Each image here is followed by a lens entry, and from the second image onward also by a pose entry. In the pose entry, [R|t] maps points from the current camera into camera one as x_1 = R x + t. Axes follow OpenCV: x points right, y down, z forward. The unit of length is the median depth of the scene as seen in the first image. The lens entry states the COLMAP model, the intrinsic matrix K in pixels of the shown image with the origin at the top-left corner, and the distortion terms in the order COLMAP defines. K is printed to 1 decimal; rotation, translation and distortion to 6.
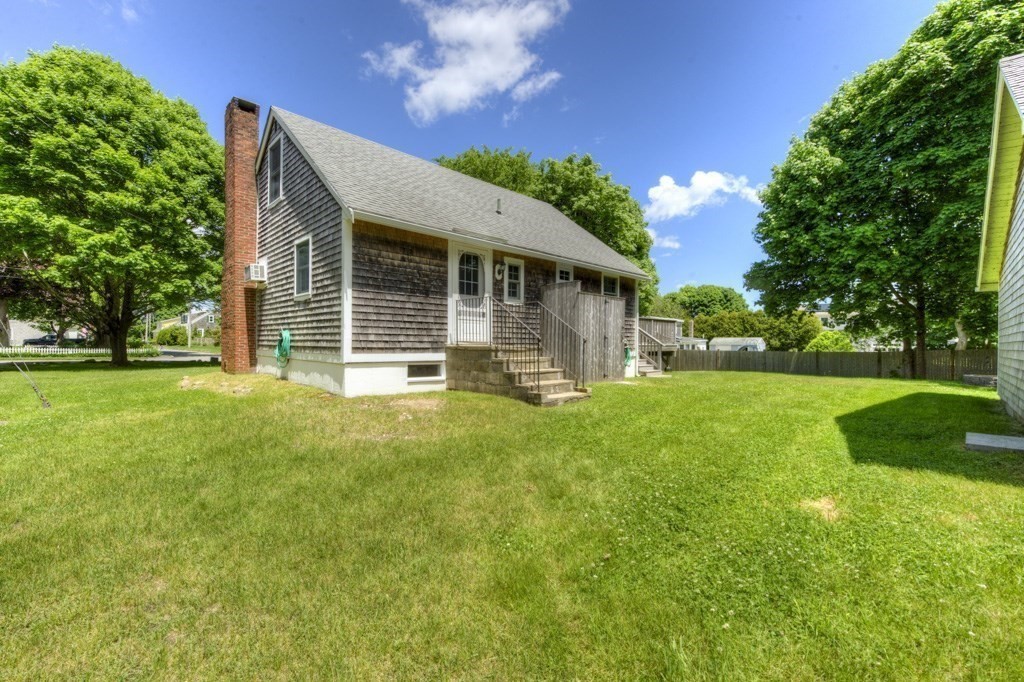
lens RADIAL K [[412.9, 0, 502.0], [0, 412.9, 344.8], [0, 0, 1]] dist [-0.000687, -0.000175]
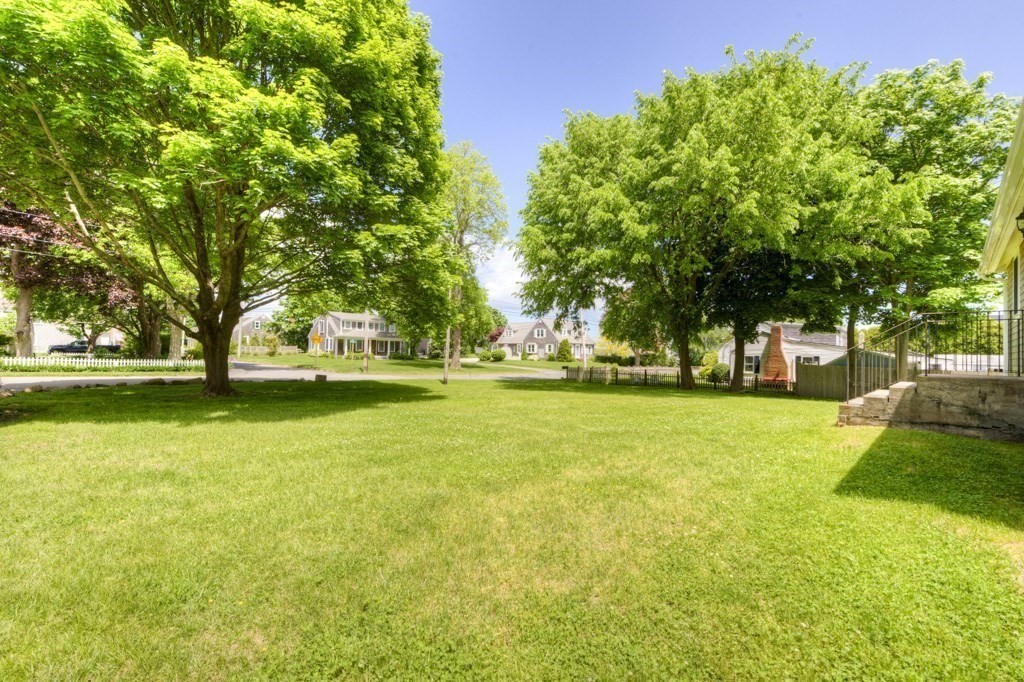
lens RADIAL K [[412.9, 0, 505.9], [0, 412.9, 341.8], [0, 0, 1]] dist [-0.000687, -0.000175]
pose [[0.999751, 0.009156, -0.020362, -0.295110], [-0.009787, 0.999468, -0.031114, -0.004934], [0.020066, 0.031306, 0.999308, 0.247256]]
